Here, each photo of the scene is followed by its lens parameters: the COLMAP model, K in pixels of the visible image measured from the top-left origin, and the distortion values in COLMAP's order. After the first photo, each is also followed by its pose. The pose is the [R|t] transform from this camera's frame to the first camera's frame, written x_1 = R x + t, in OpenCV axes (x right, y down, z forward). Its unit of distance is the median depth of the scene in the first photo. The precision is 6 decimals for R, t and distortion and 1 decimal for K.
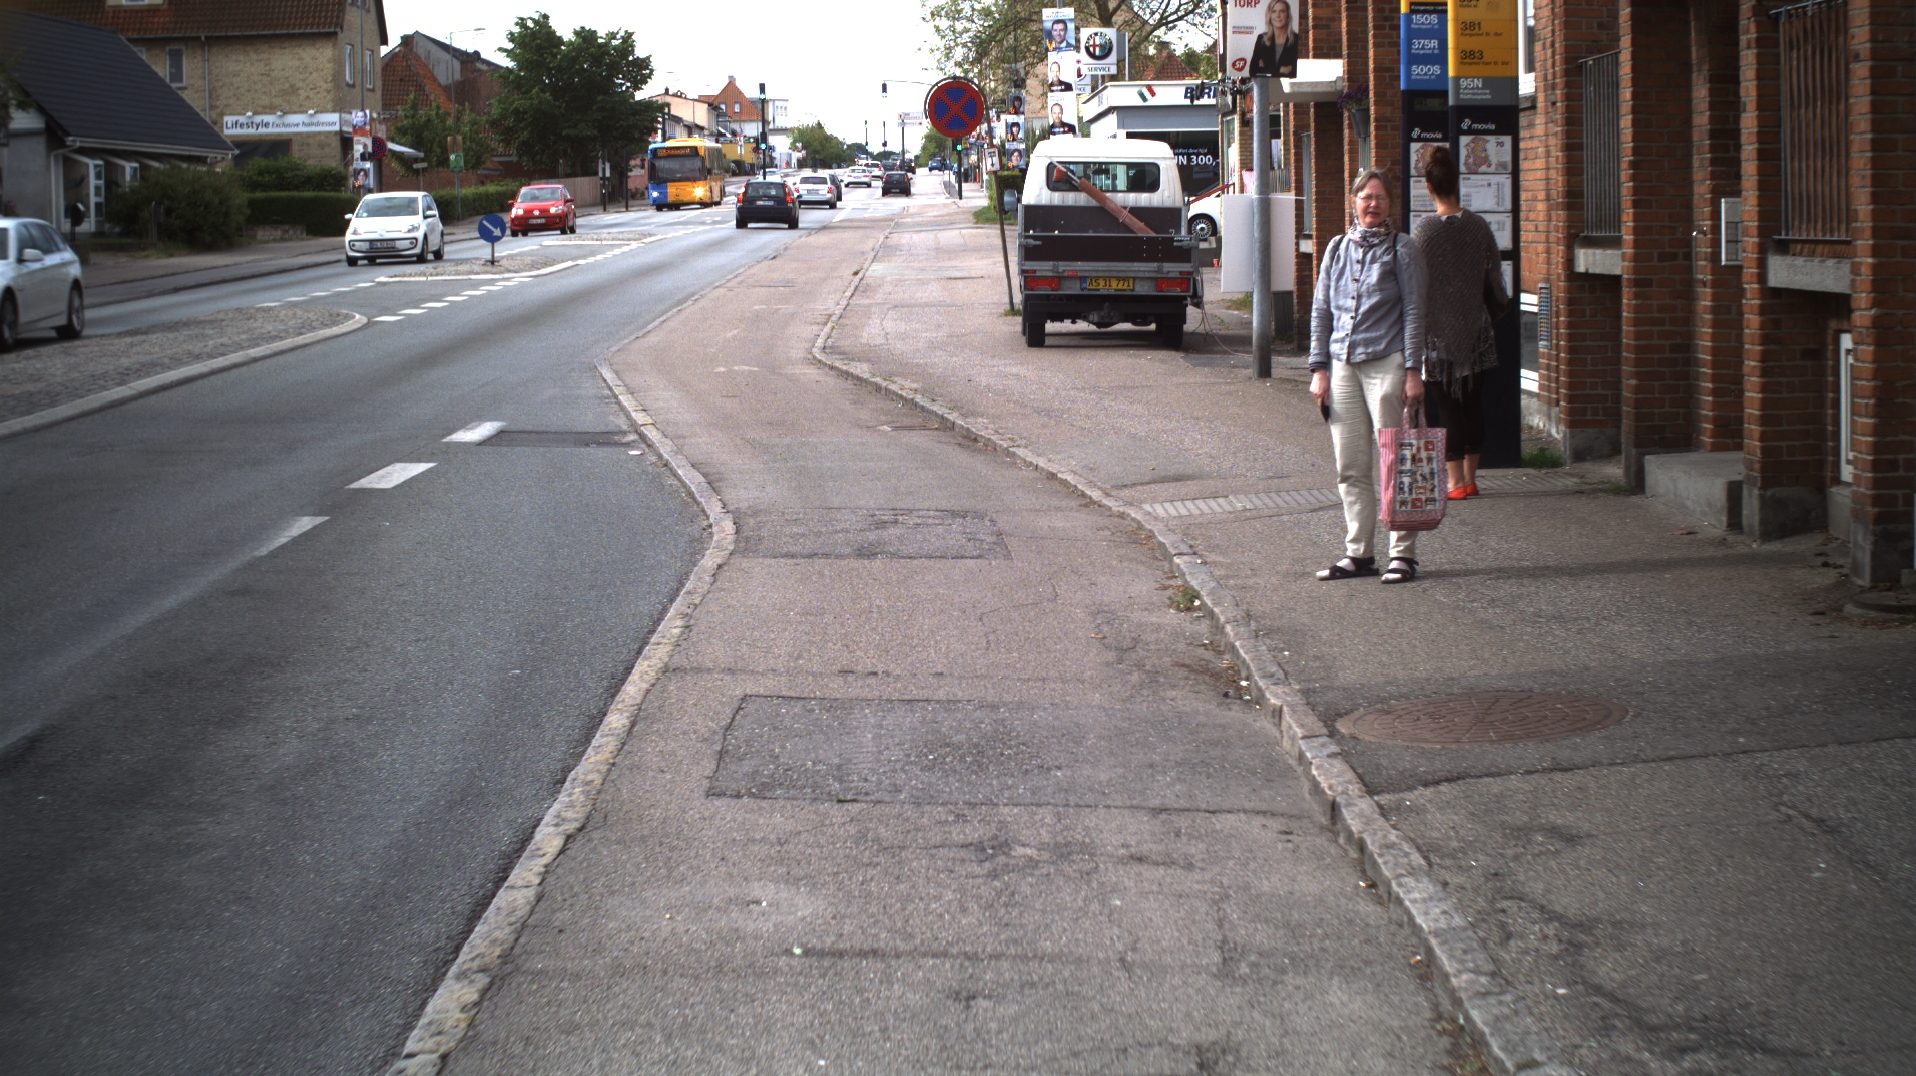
lens RADIAL K [[3303.2, 0, 965.5], [0, 3303.2, 535.4], [0, 0, 1]] dist [-0.252629, 0.000000]
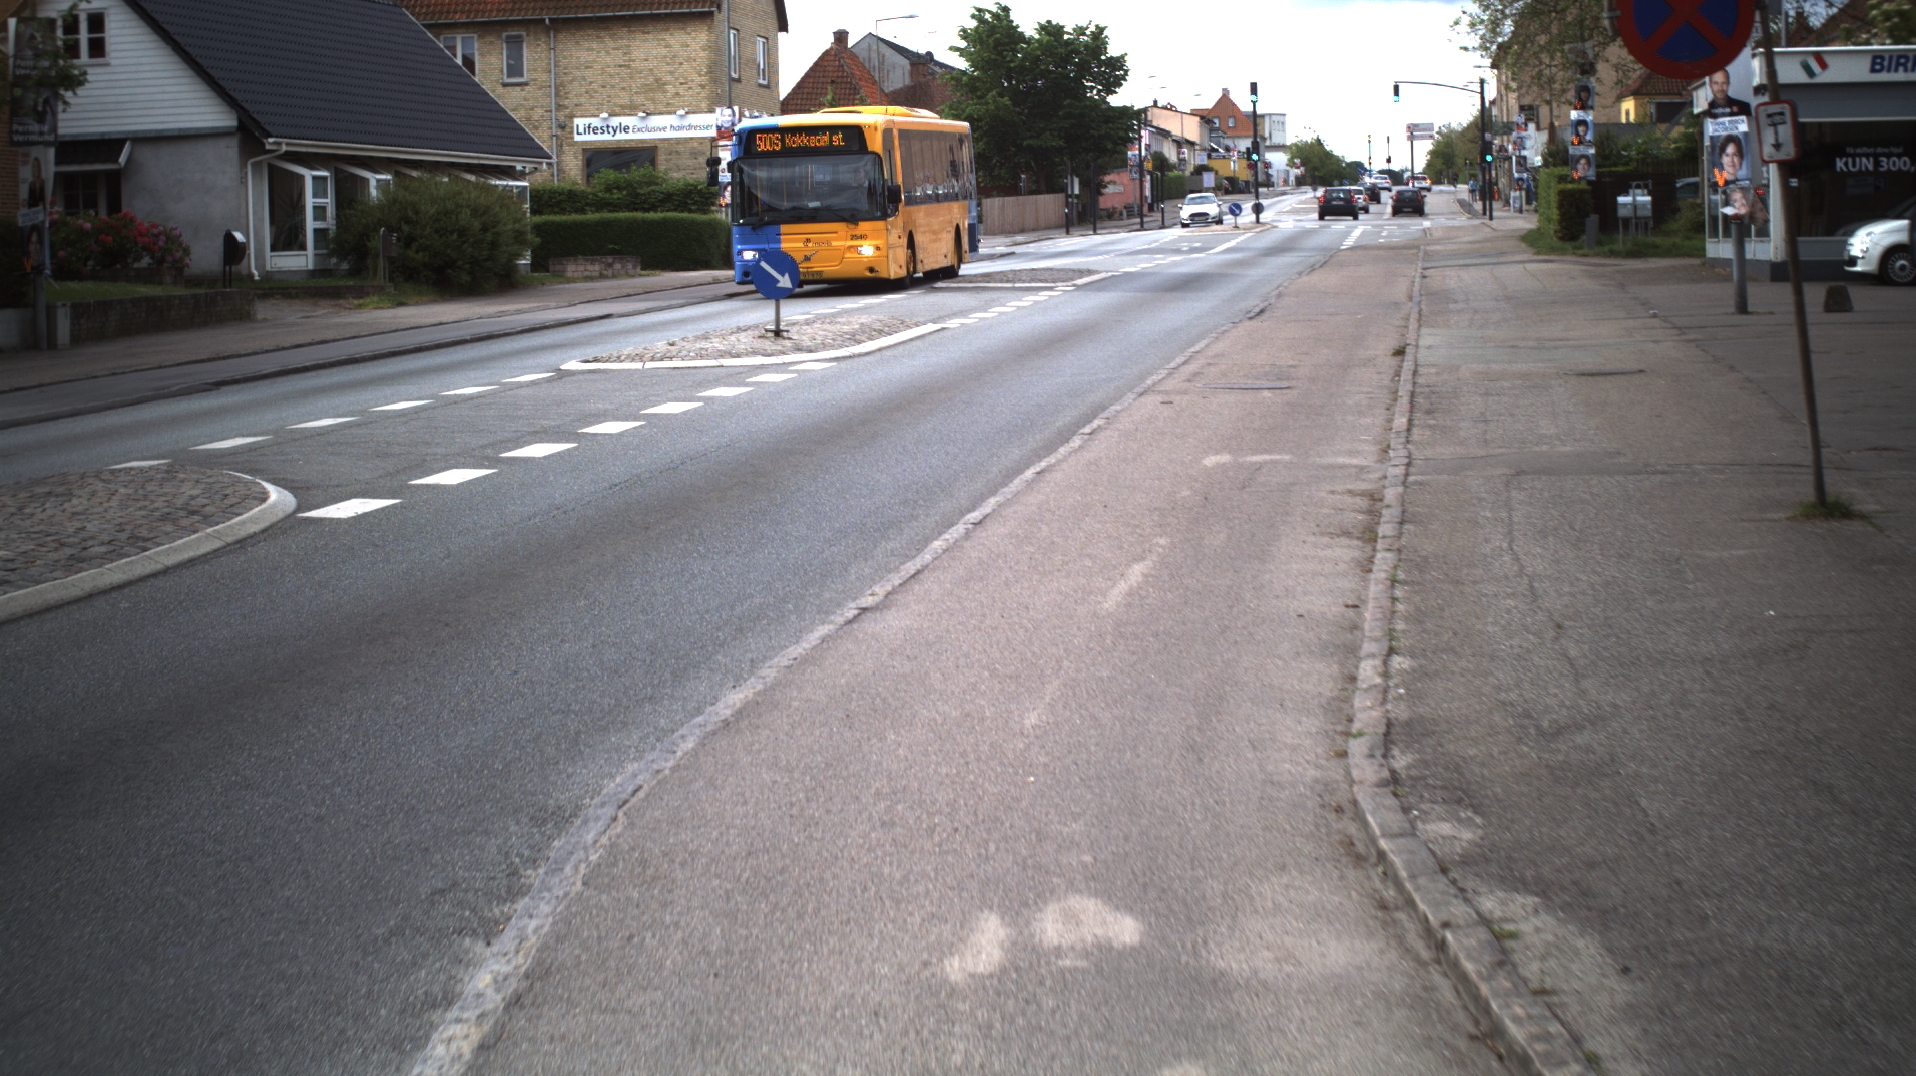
lens RADIAL K [[3303.2, 0, 949.6], [0, 3303.2, 534.6], [0, 0, 1]] dist [-0.252629, 0.000000]
pose [[0.987953, 0.006162, -0.154630, -0.036441], [-0.007121, 0.999959, -0.005650, -0.073631], [0.154589, 0.006683, 0.987956, 0.704457]]
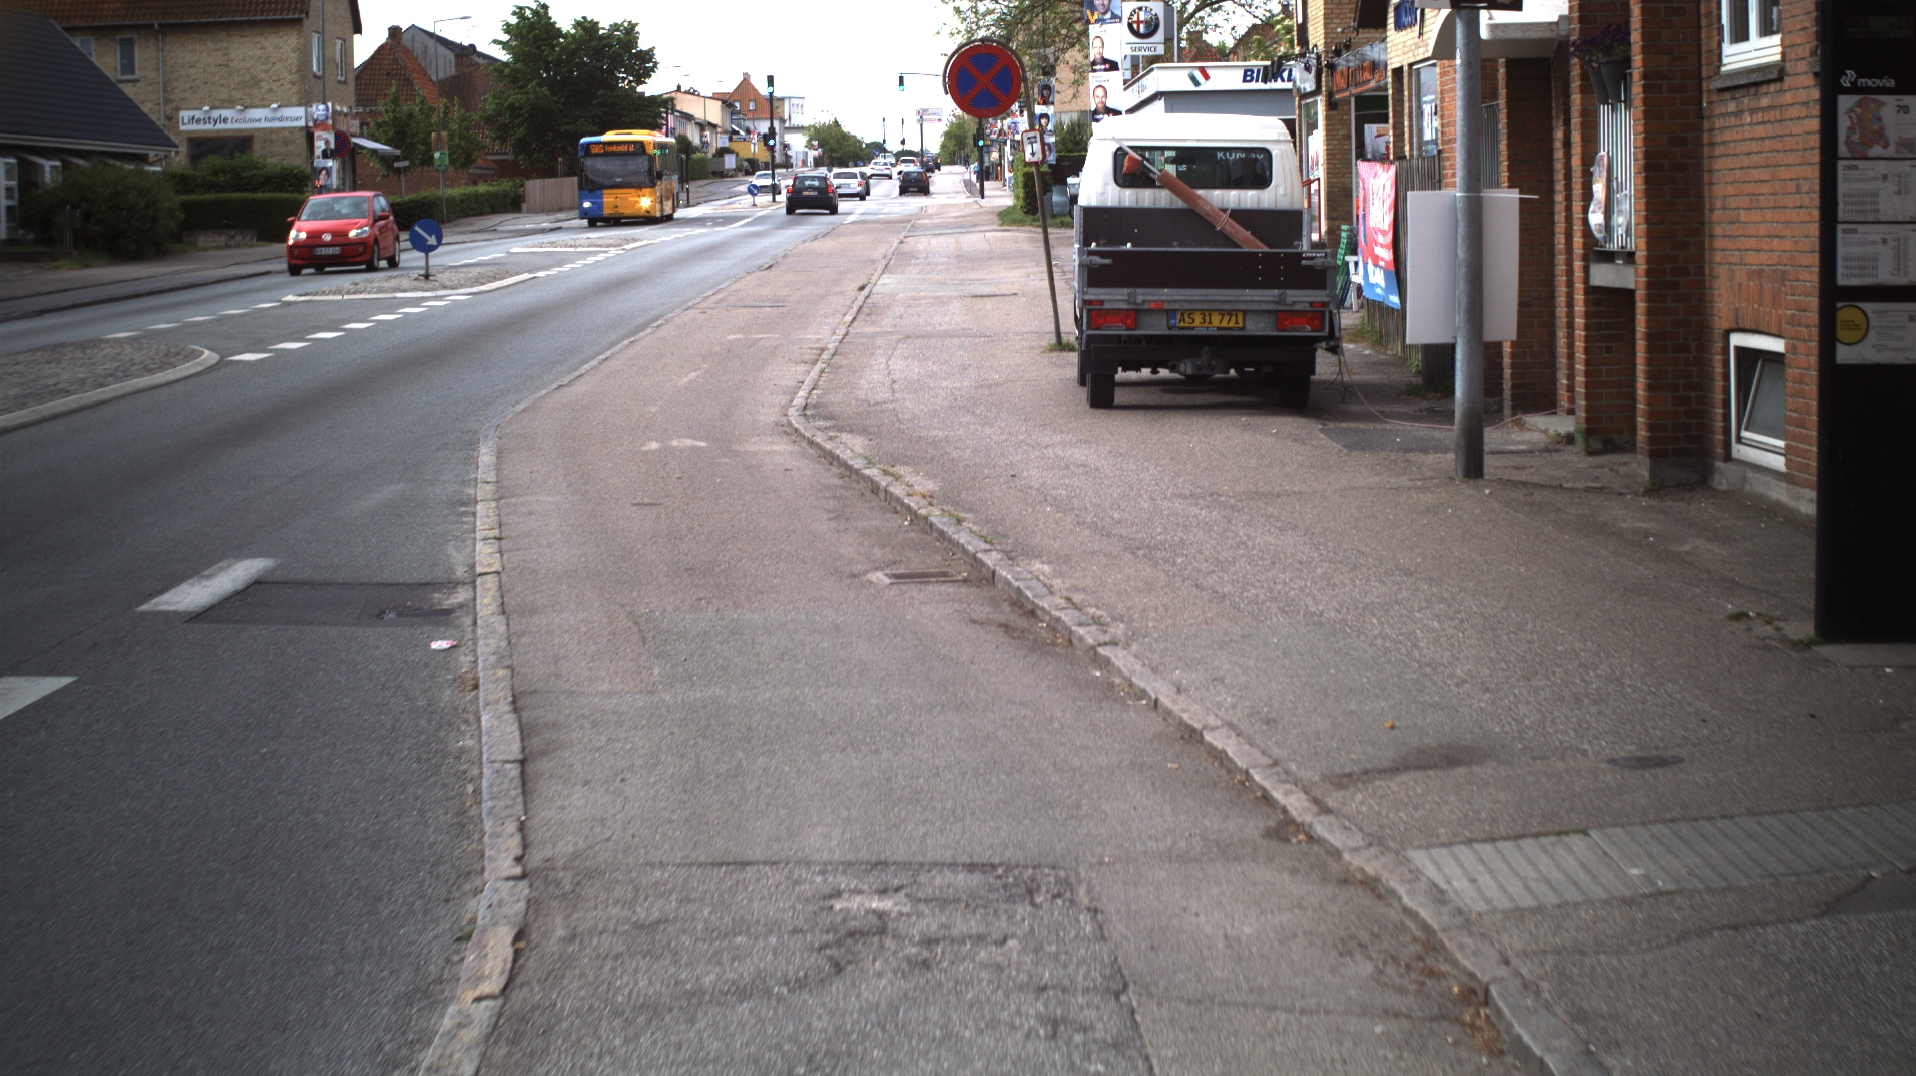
lens RADIAL K [[3303.2, 0, 959.9], [0, 3303.2, 534.4], [0, 0, 1]] dist [-0.252629, 0.000000]
pose [[0.999965, -0.002743, -0.007923, -0.003486], [0.002742, 0.999996, -0.000027, -0.028981], [0.007923, 0.000005, 0.999969, 0.281846]]
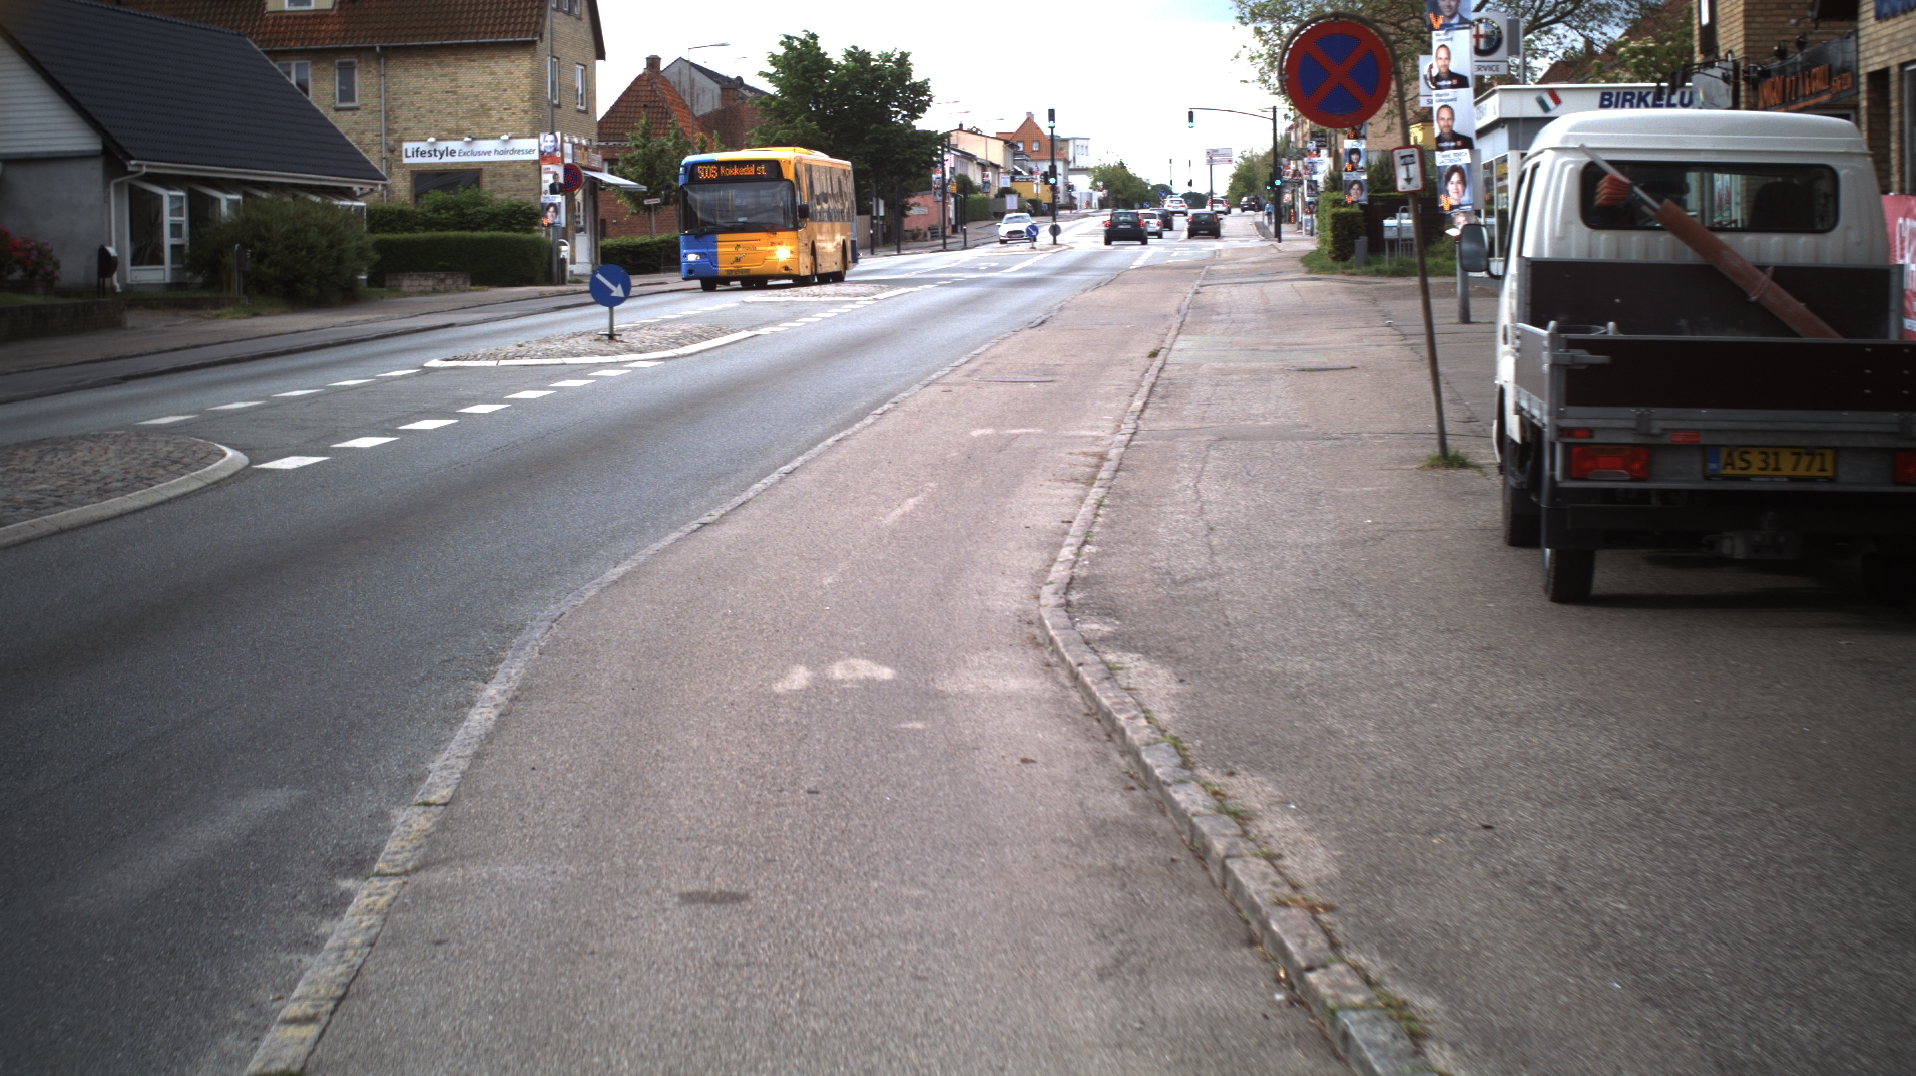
lens RADIAL K [[3303.2, 0, 954.0], [0, 3303.2, 535.3], [0, 0, 1]] dist [-0.252629, 0.000000]
pose [[0.995433, 0.006285, -0.095255, -0.016438], [-0.007499, 0.999895, -0.012393, -0.058185], [0.095167, 0.013051, 0.995376, 0.563871]]
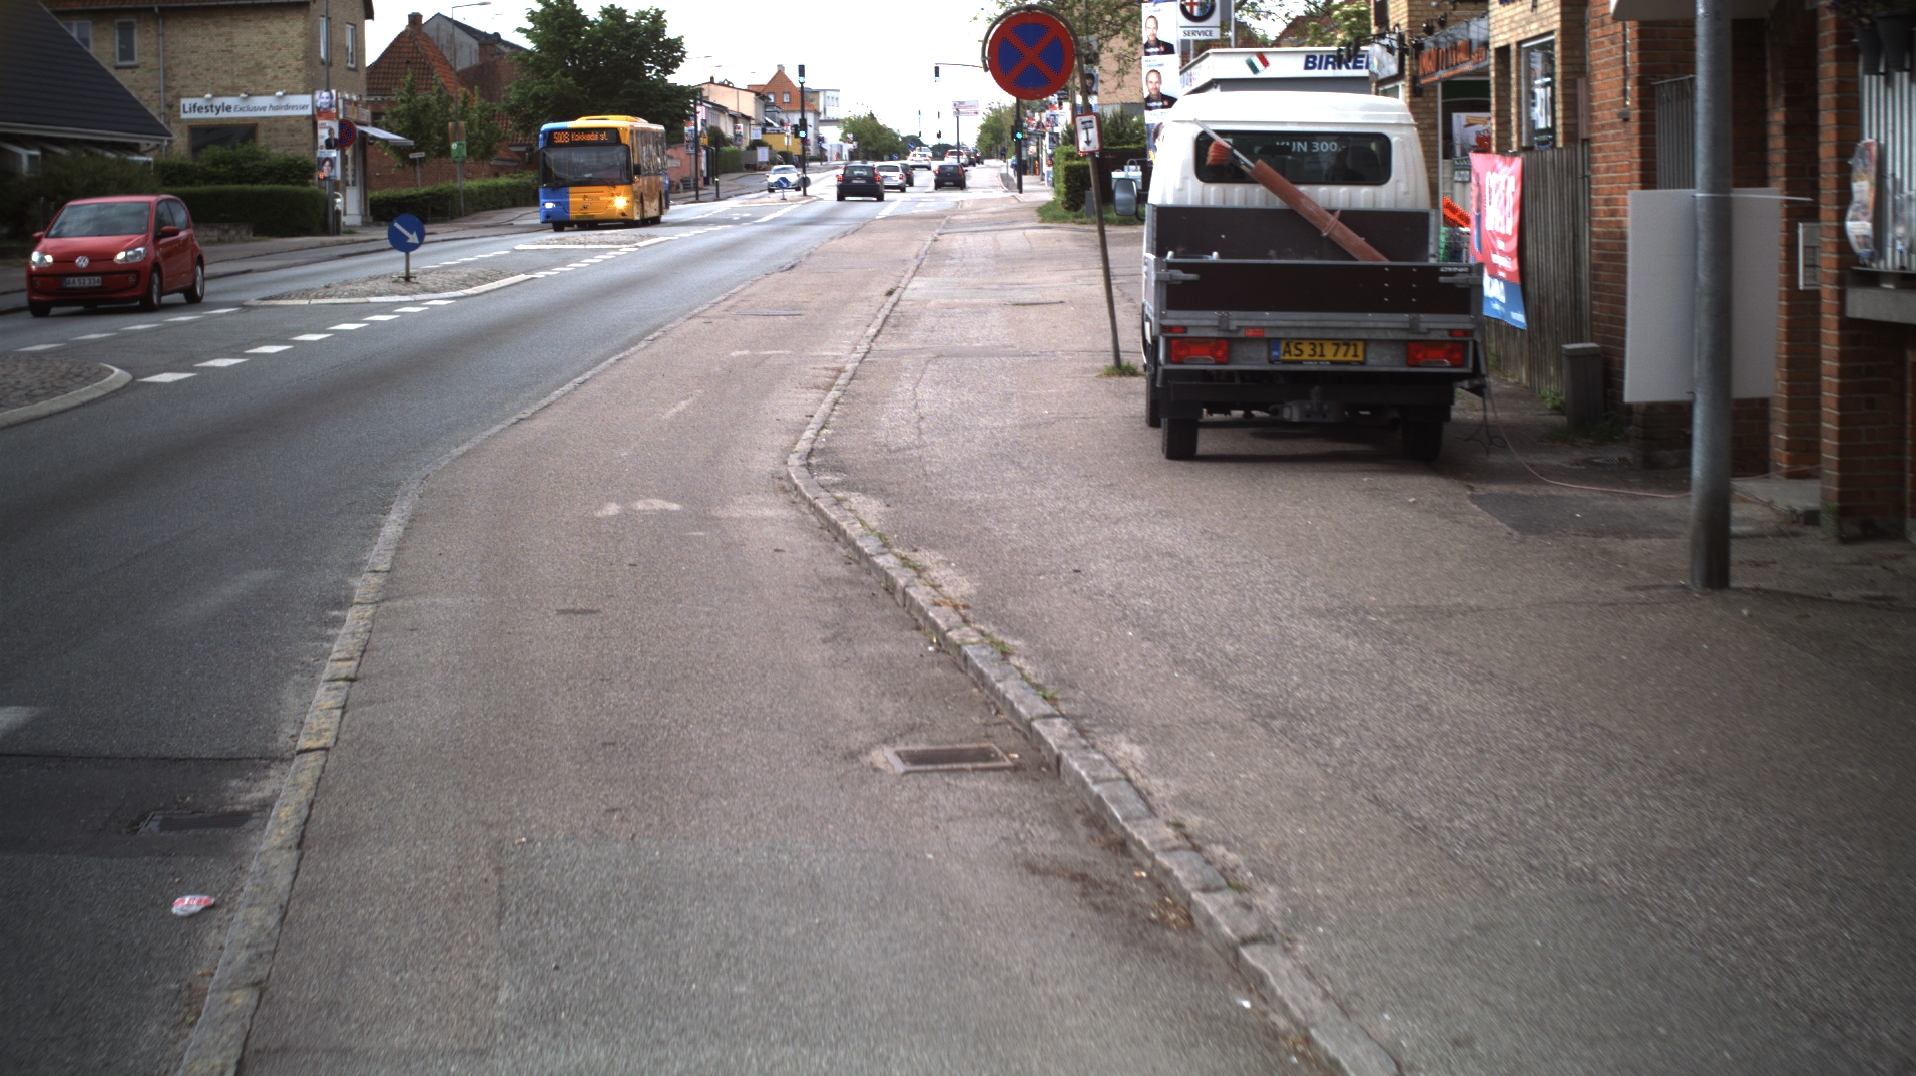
lens RADIAL K [[3303.2, 0, 951.0], [0, 3303.2, 532.0], [0, 0, 1]] dist [-0.252629, 0.000000]
pose [[0.999774, 0.001917, -0.021150, -0.005833], [-0.001896, 0.999998, 0.000996, -0.043782], [0.021151, -0.000956, 0.999776, 0.422957]]
